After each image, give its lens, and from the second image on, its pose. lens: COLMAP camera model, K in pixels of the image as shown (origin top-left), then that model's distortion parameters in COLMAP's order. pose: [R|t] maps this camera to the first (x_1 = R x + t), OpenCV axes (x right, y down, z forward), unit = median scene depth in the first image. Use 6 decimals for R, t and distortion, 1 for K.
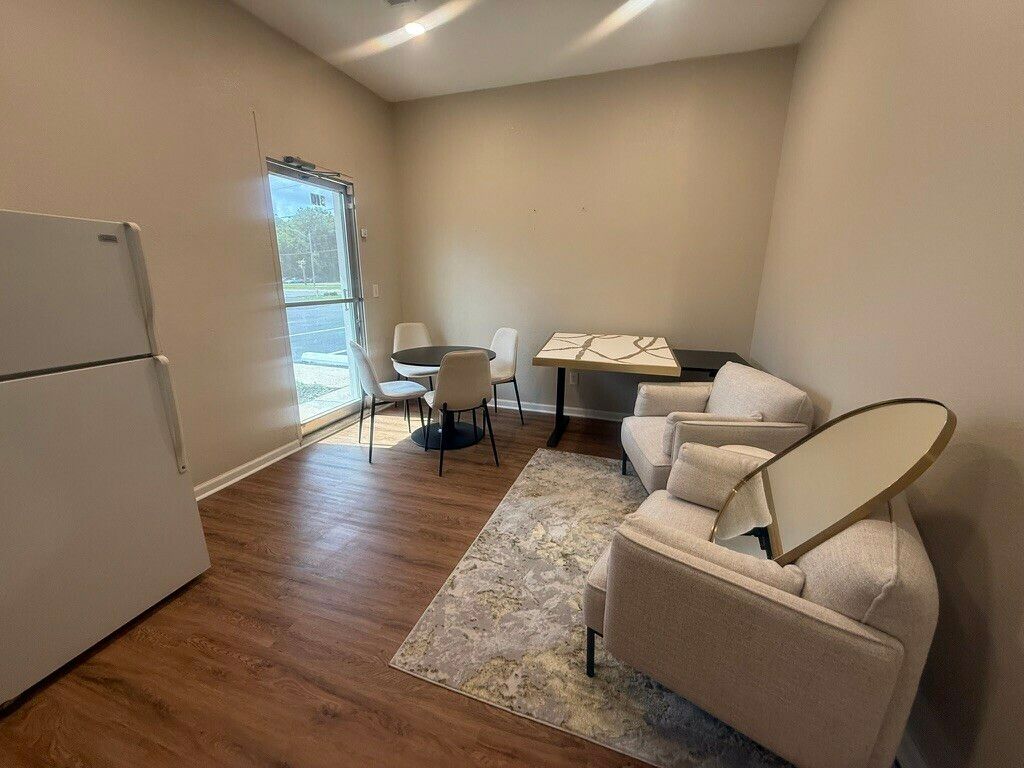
lens RADIAL K [[406.8, 0, 509.9], [0, 406.8, 384.8], [0, 0, 1]] dist [-0.000388, -0.000424]
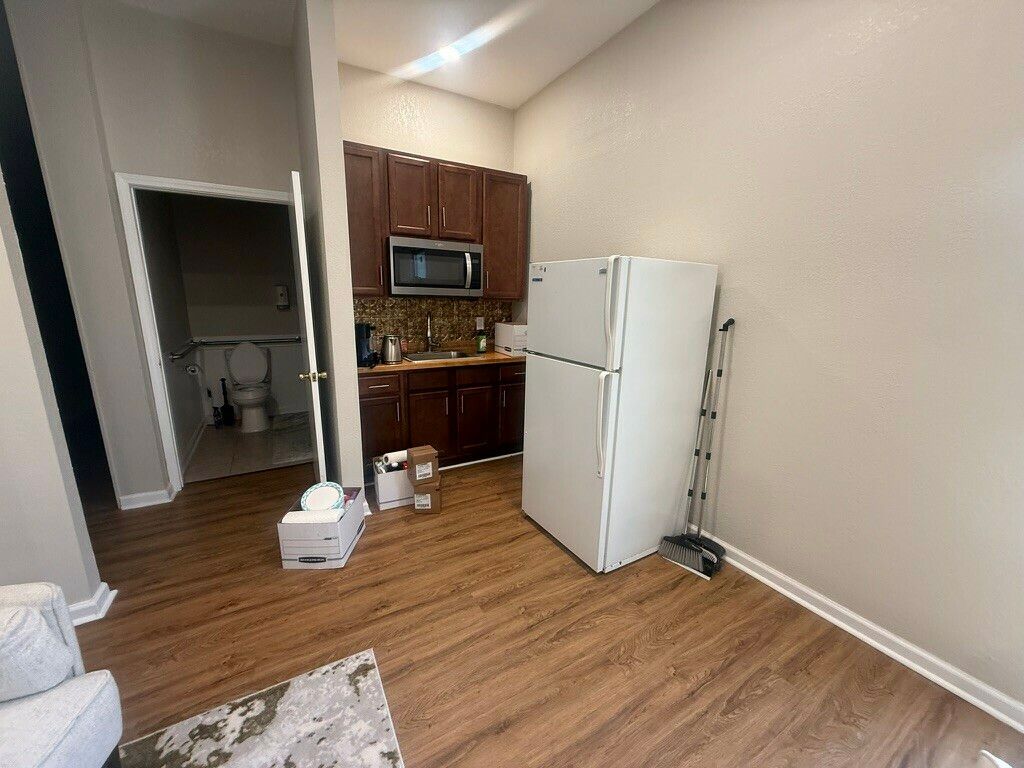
lens RADIAL K [[406.8, 0, 515.0], [0, 406.8, 385.4], [0, 0, 1]] dist [-0.000388, -0.000424]
pose [[-0.659362, 0.140354, -0.738609, 0.156445], [-0.202469, 0.912976, 0.354233, -0.421856], [0.724050, 0.383113, -0.573564, 1.630028]]
